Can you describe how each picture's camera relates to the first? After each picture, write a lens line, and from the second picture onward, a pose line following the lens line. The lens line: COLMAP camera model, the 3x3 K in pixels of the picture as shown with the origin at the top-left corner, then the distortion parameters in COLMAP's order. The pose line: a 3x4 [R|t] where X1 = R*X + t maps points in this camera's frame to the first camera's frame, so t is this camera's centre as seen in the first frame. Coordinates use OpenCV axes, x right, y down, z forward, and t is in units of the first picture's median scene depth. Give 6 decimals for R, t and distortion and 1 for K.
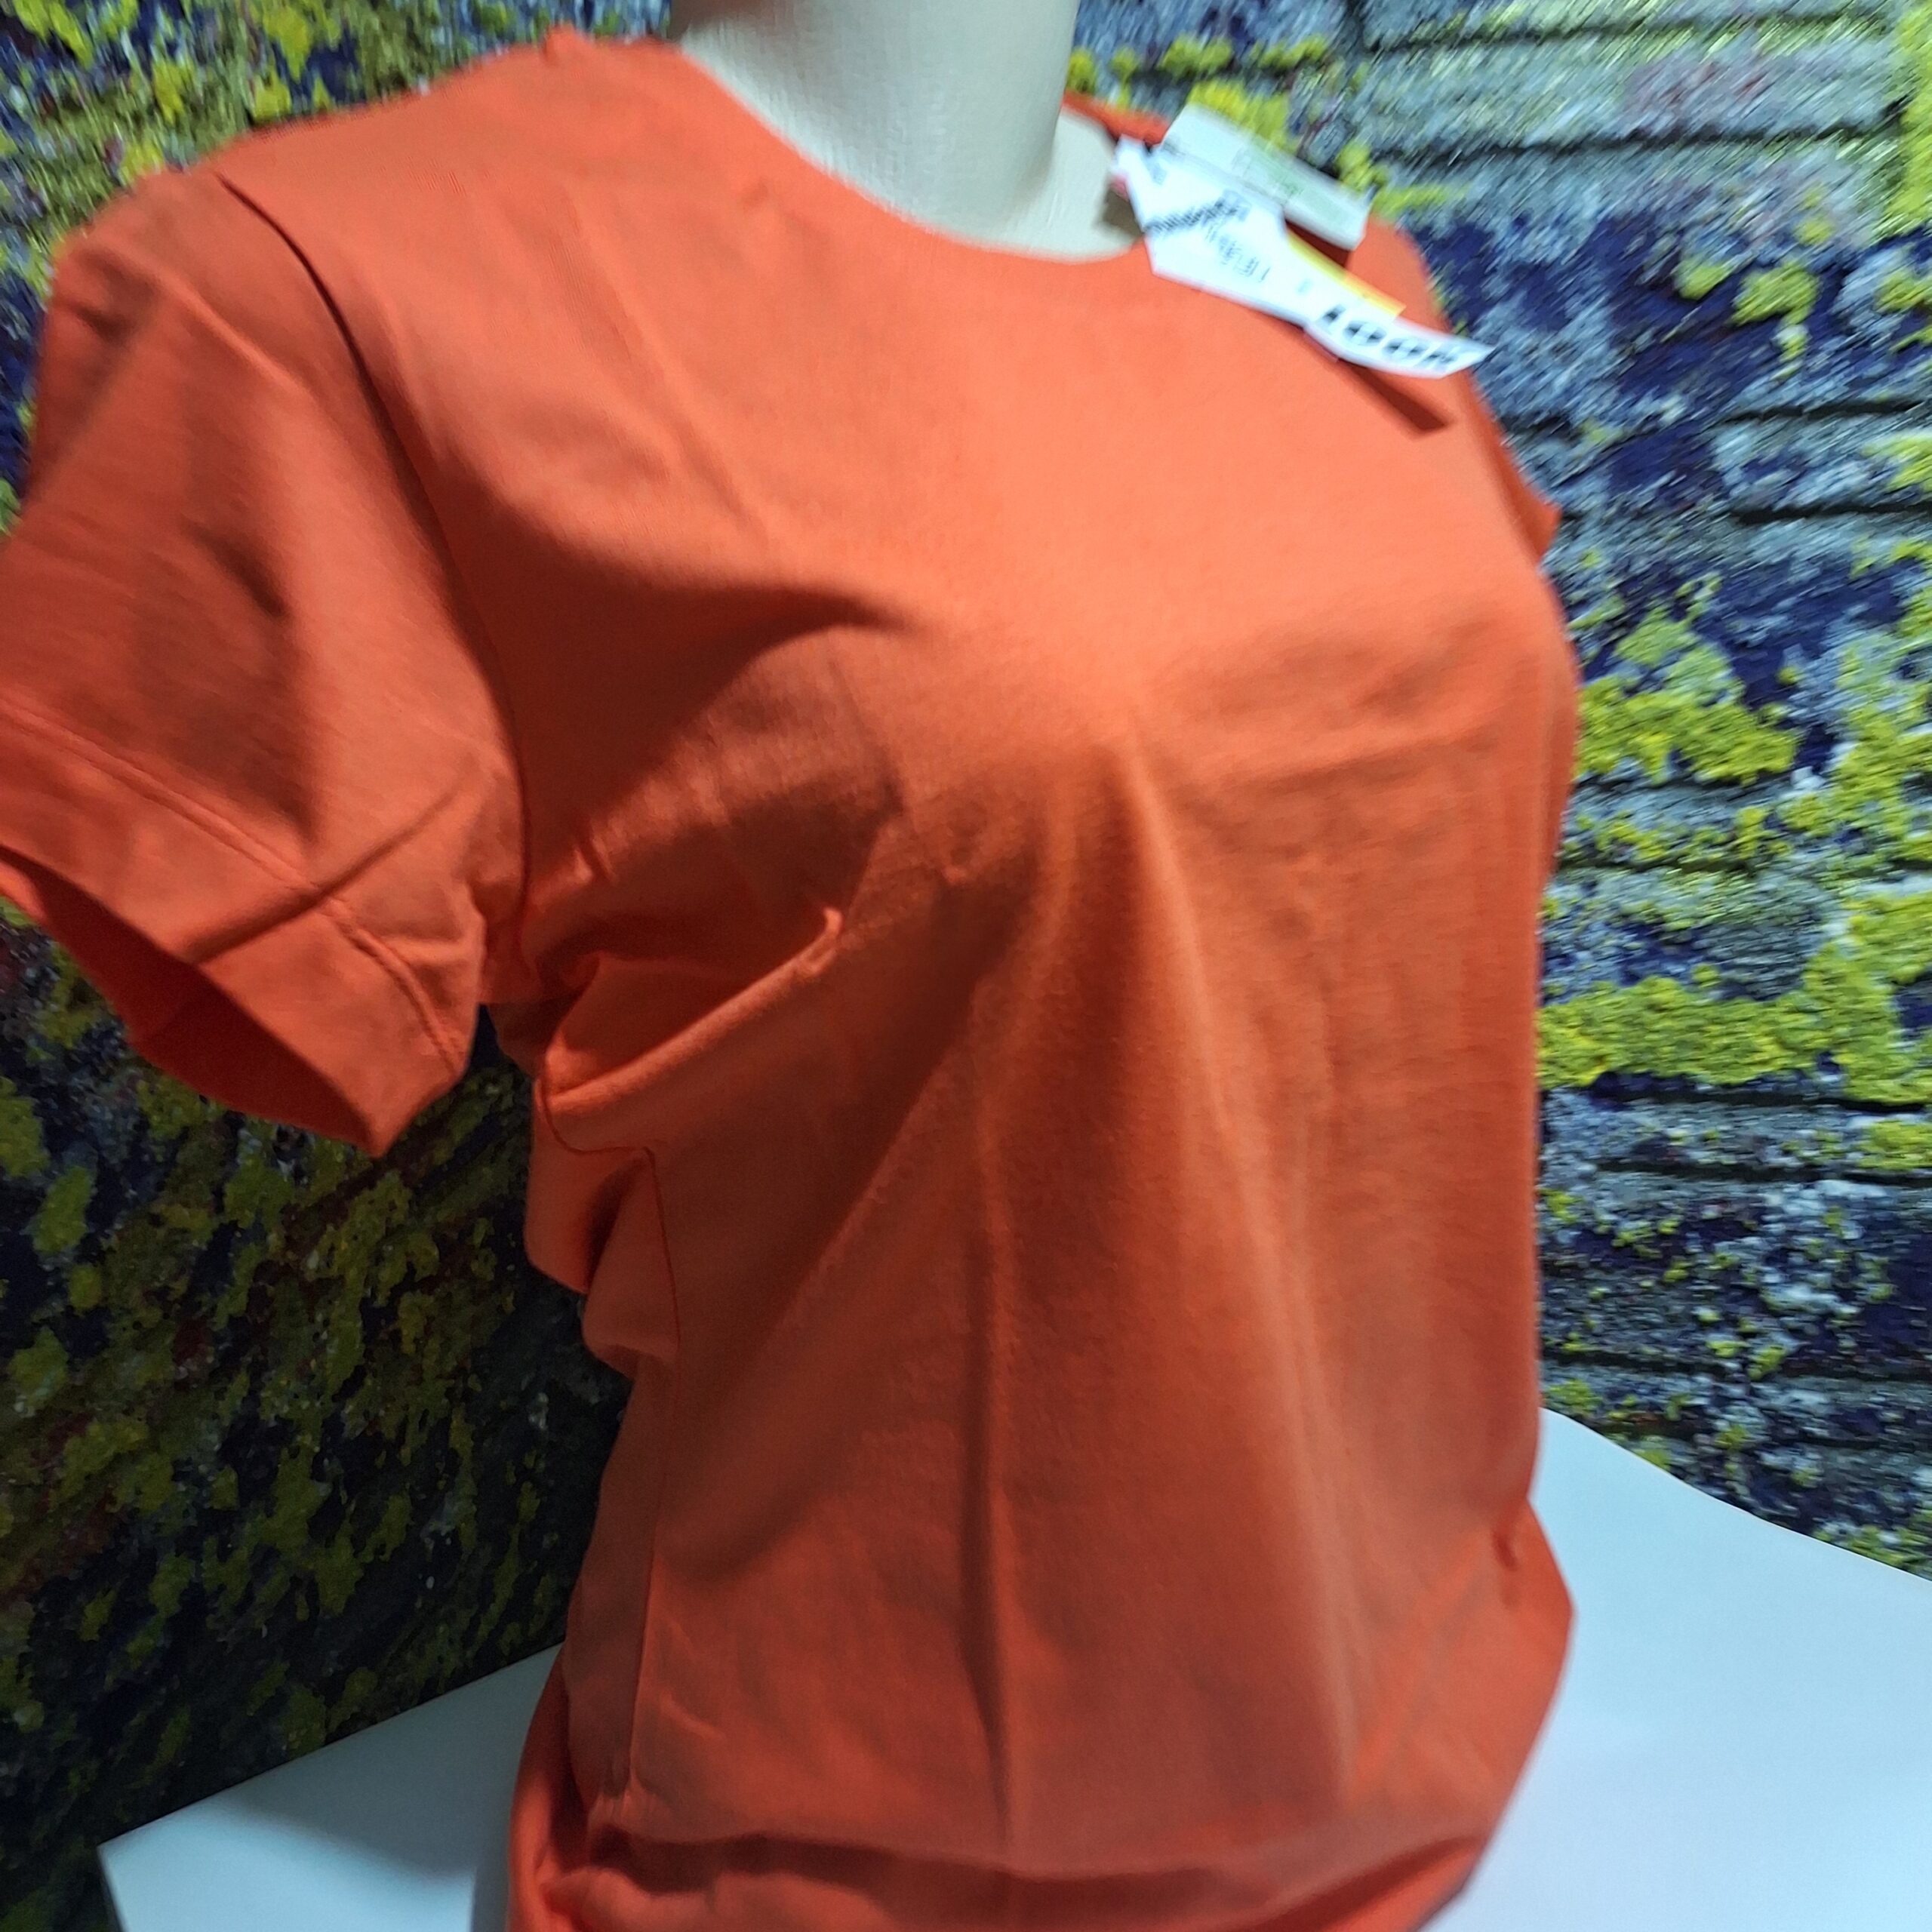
lens RADIAL K [[1893.5, 0, 965.1], [0, 1893.5, 921.4], [0, 0, 1]] dist [0.051577, -0.102282]
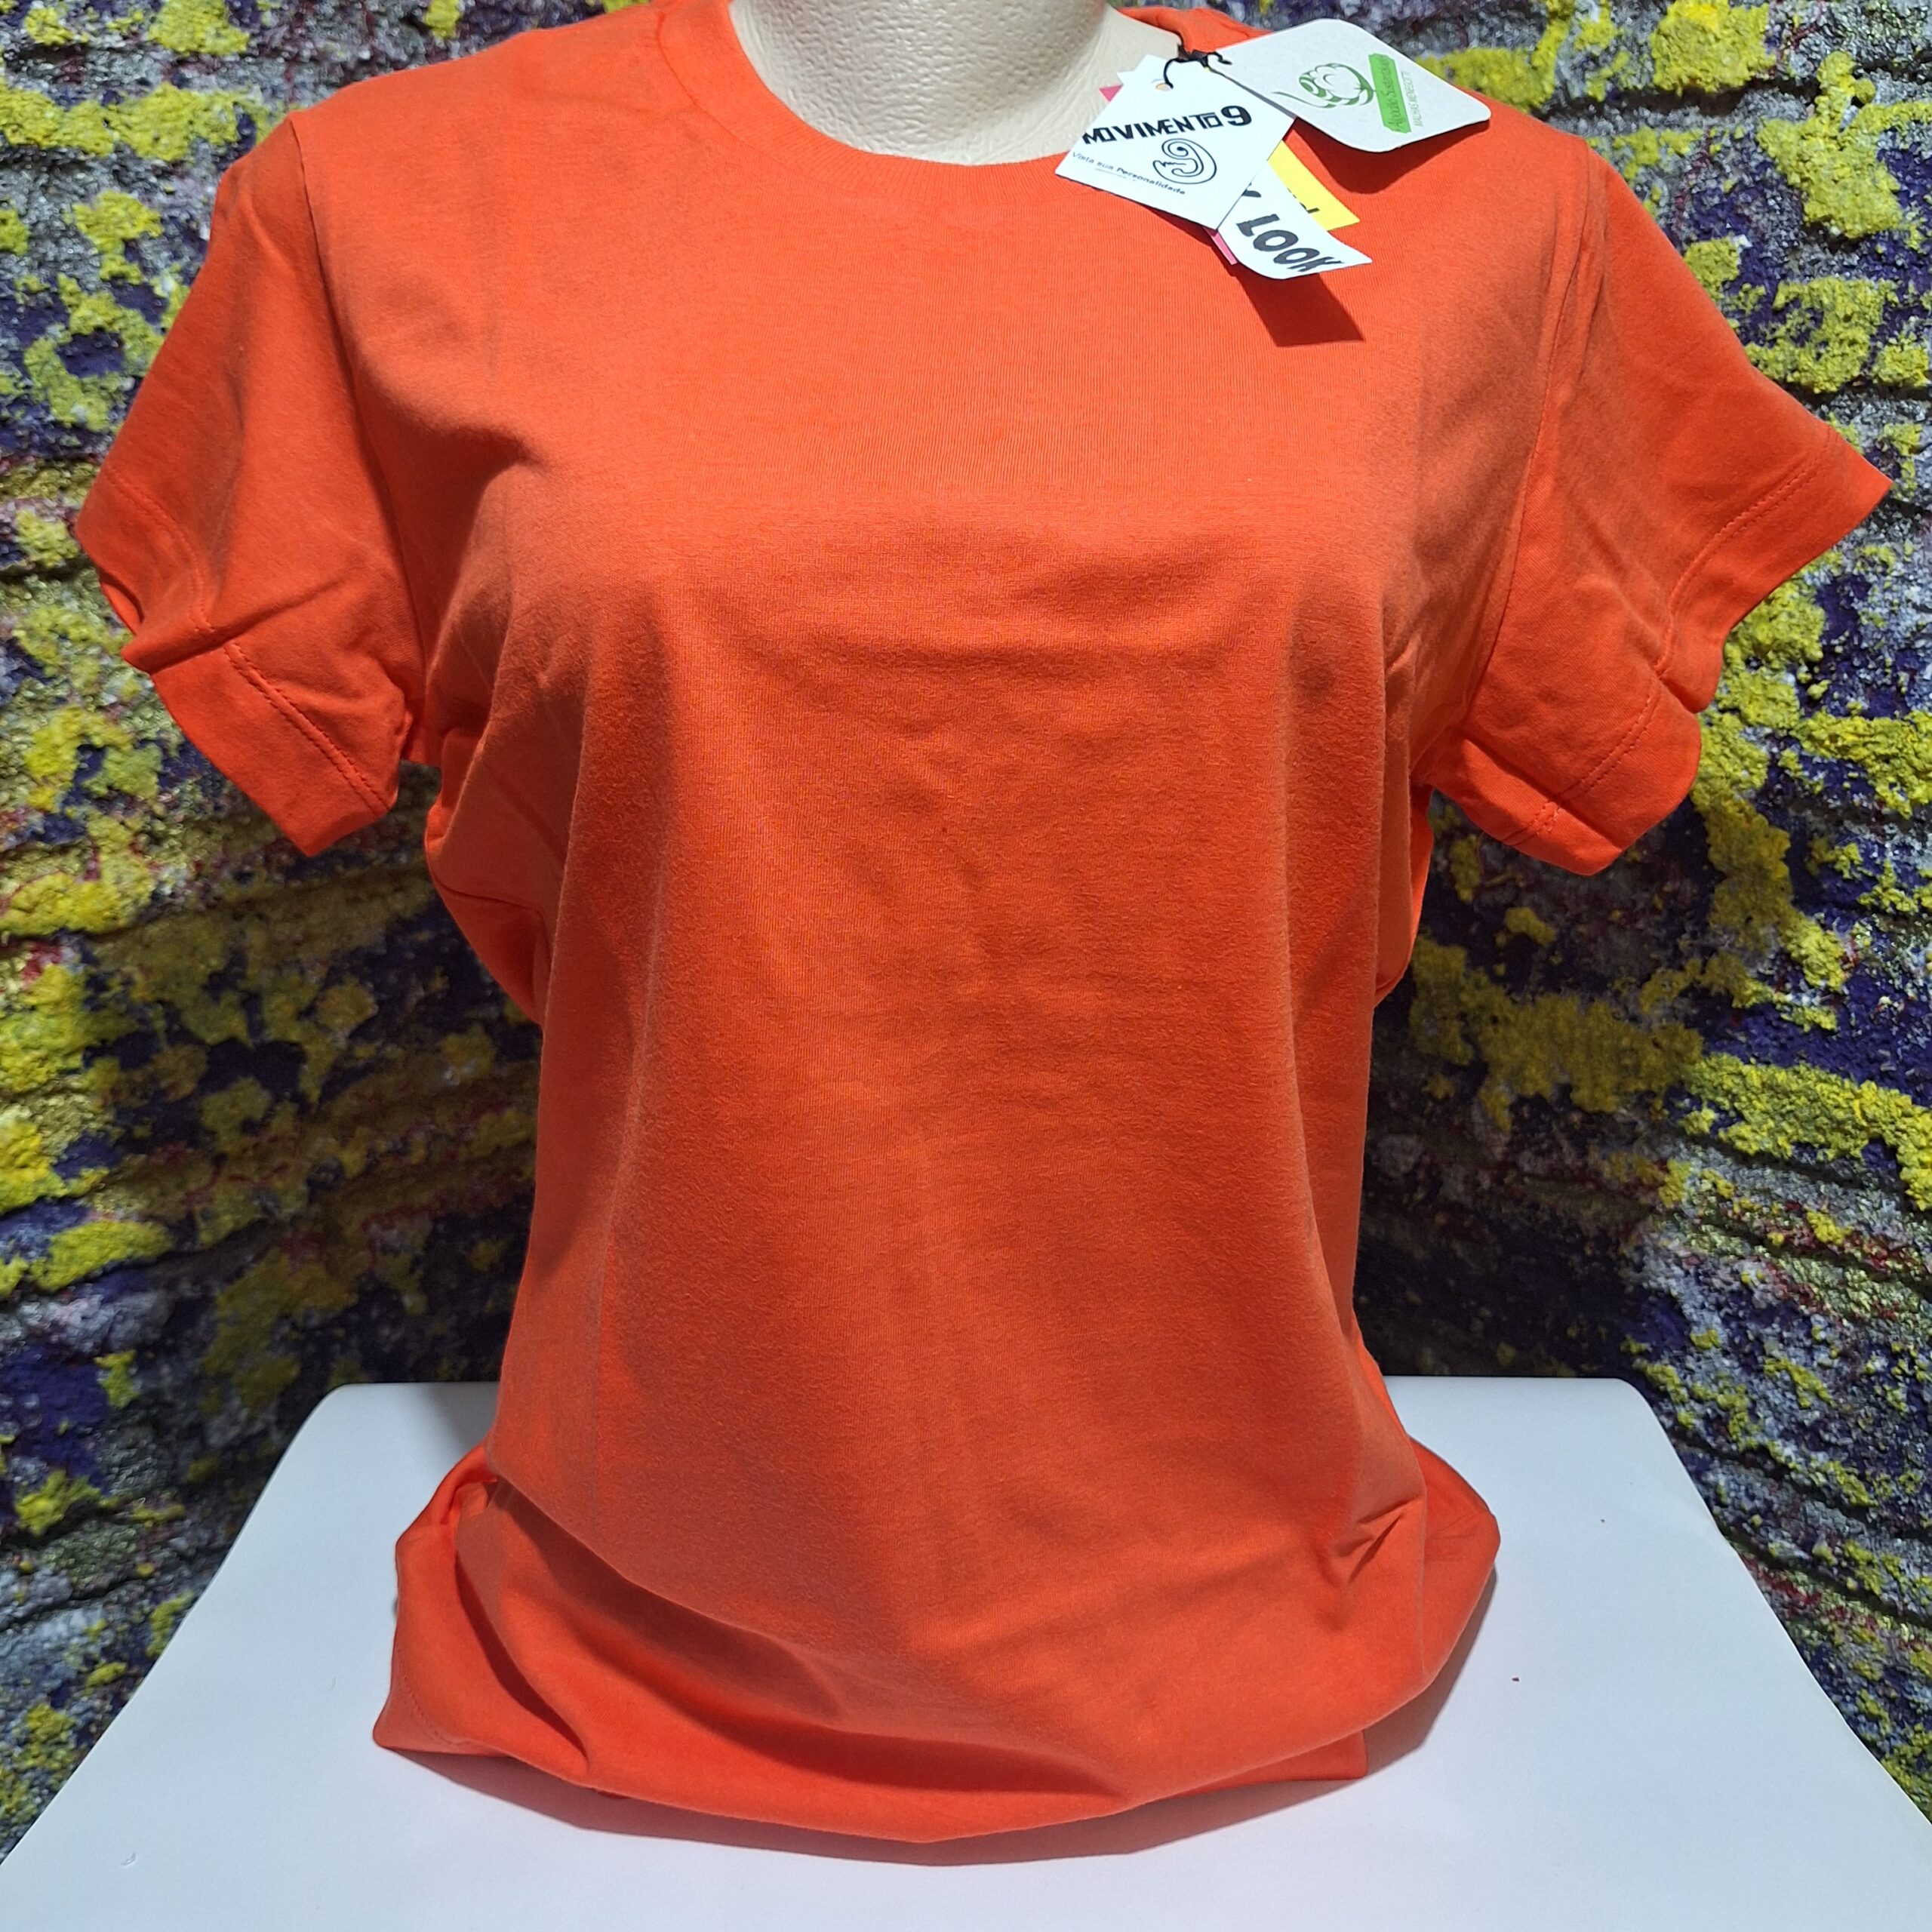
lens RADIAL K [[1885.4, 0, 966.0], [0, 1885.4, 966.0], [0, 0, 1]] dist [0.015799, -0.021594]
pose [[0.806512, 0.204821, -0.554605, 0.856756], [-0.192807, 0.977907, 0.080768, 0.003952], [0.558895, 0.041791, 0.828185, 0.170017]]
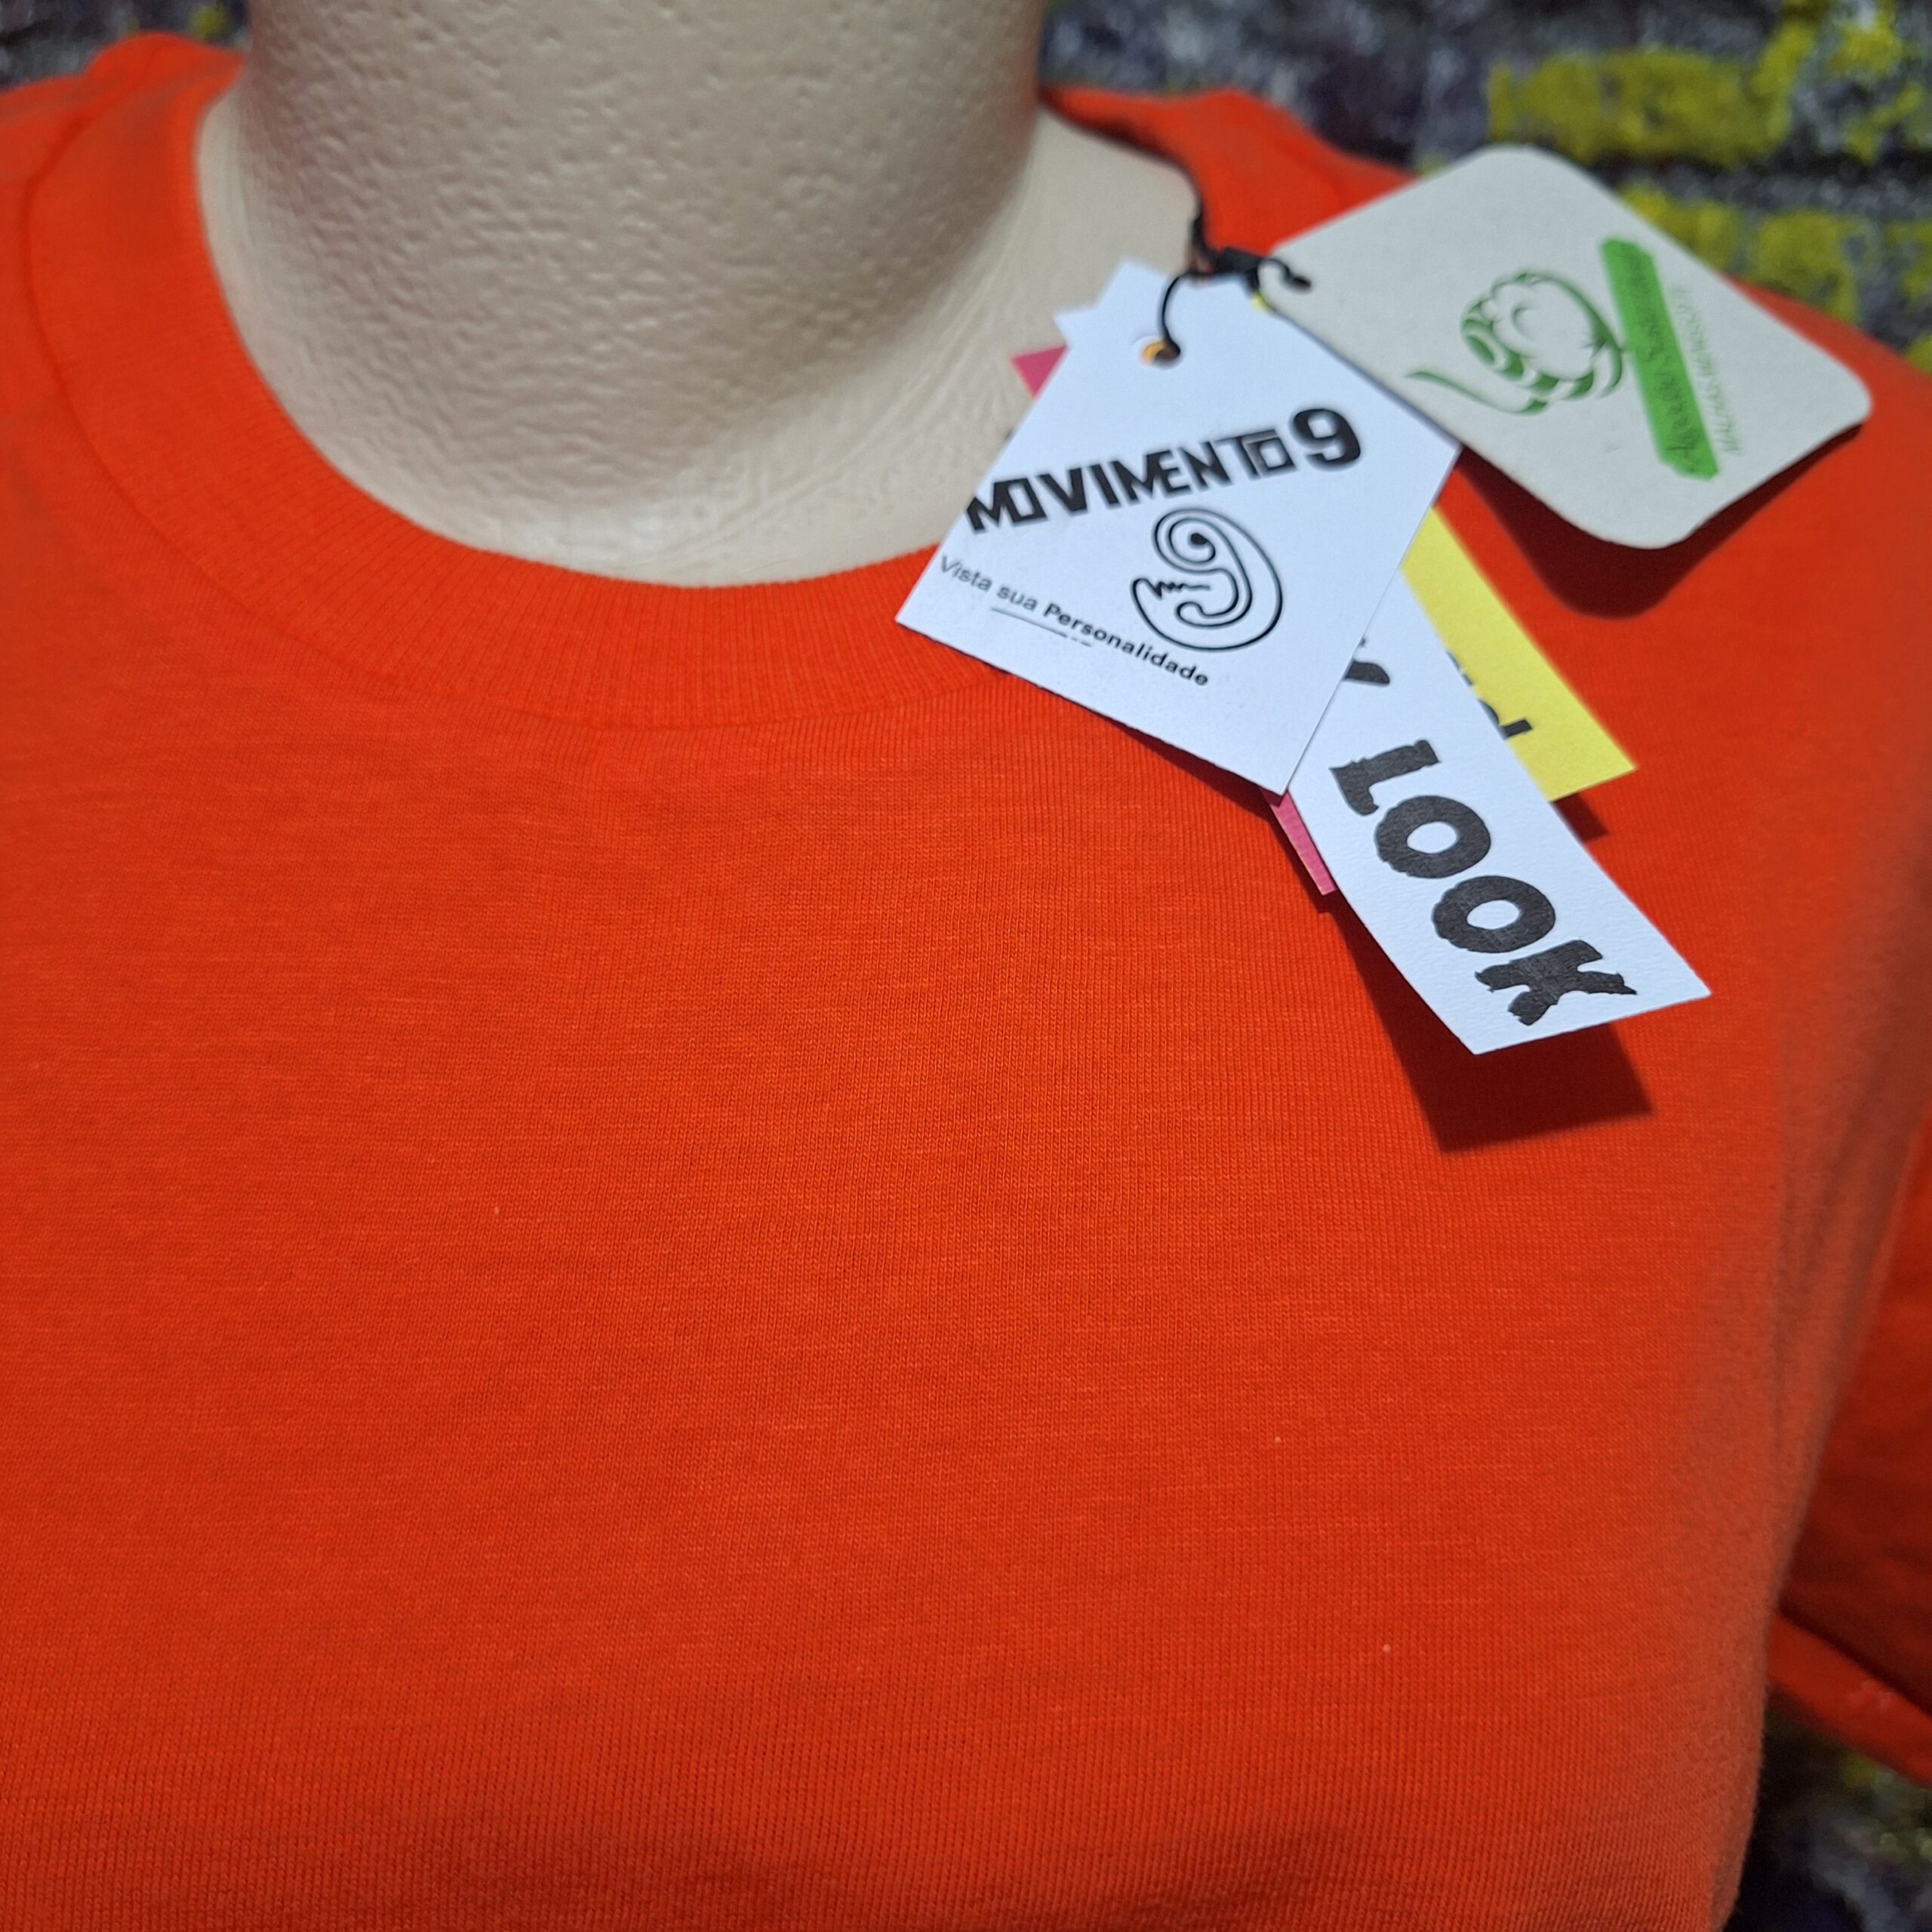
lens RADIAL K [[1885.4, 0, 966.0], [0, 1885.4, 966.0], [0, 0, 1]] dist [0.015799, -0.021594]
pose [[0.813421, 0.256586, -0.522025, 0.421779], [-0.206445, 0.966373, 0.153310, -0.402076], [0.543808, -0.016936, 0.839039, 0.780347]]
